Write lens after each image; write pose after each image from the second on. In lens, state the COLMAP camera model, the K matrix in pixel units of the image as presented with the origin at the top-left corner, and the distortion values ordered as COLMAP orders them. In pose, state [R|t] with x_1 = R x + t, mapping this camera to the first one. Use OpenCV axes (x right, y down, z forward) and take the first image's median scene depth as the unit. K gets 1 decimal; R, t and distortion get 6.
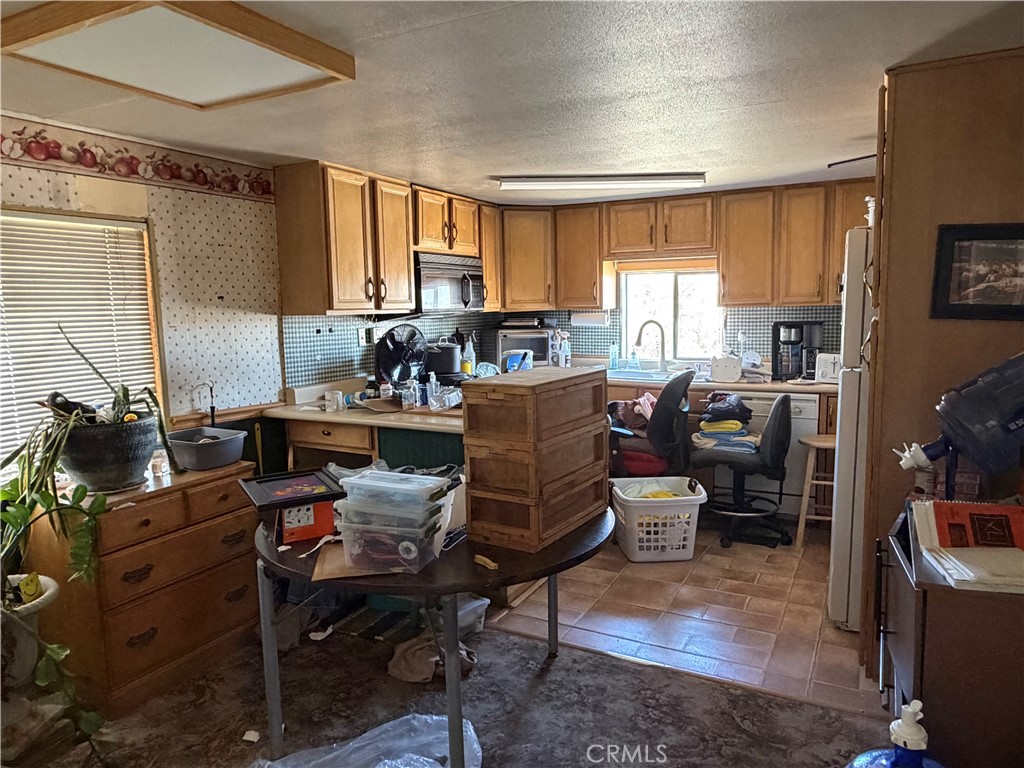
lens RADIAL K [[686.8, 0, 512.0], [0, 686.8, 384.0], [0, 0, 1]] dist [0.029120, 0.000201]
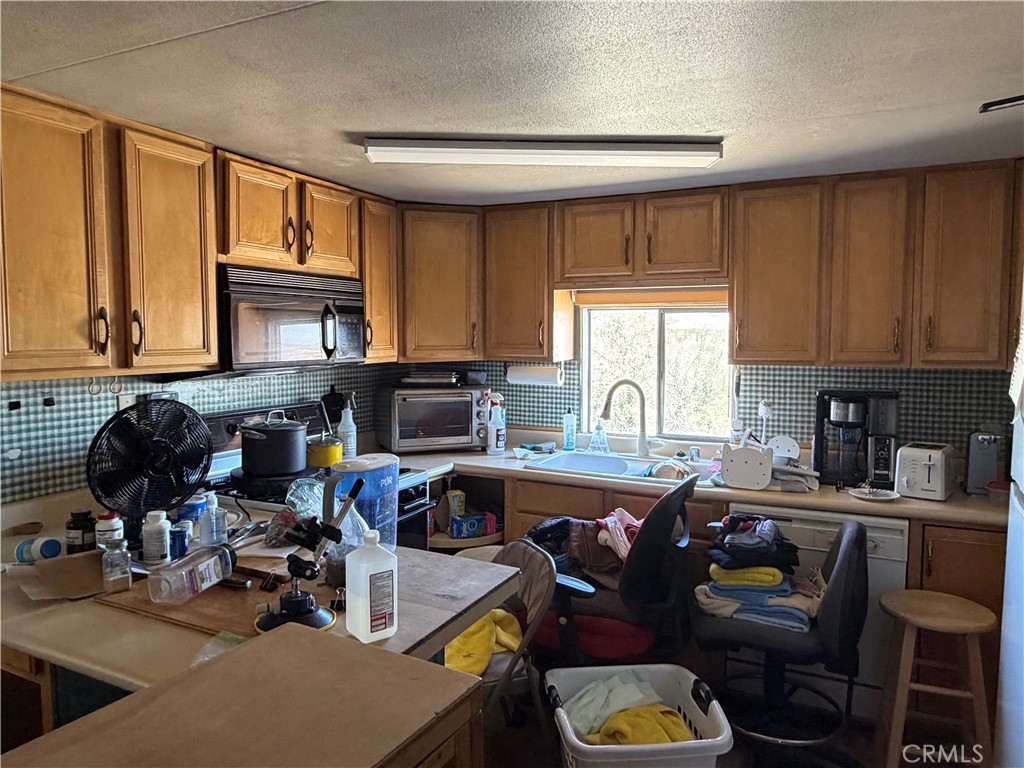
lens RADIAL K [[671.7, 0, 512.0], [0, 671.7, 384.0], [0, 0, 1]] dist [0.000942, 0.000837]
pose [[0.999014, 0.015430, 0.041619, 0.072416], [-0.013684, 0.999027, -0.041920, -0.065363], [-0.042225, 0.041309, 0.998254, 0.391555]]
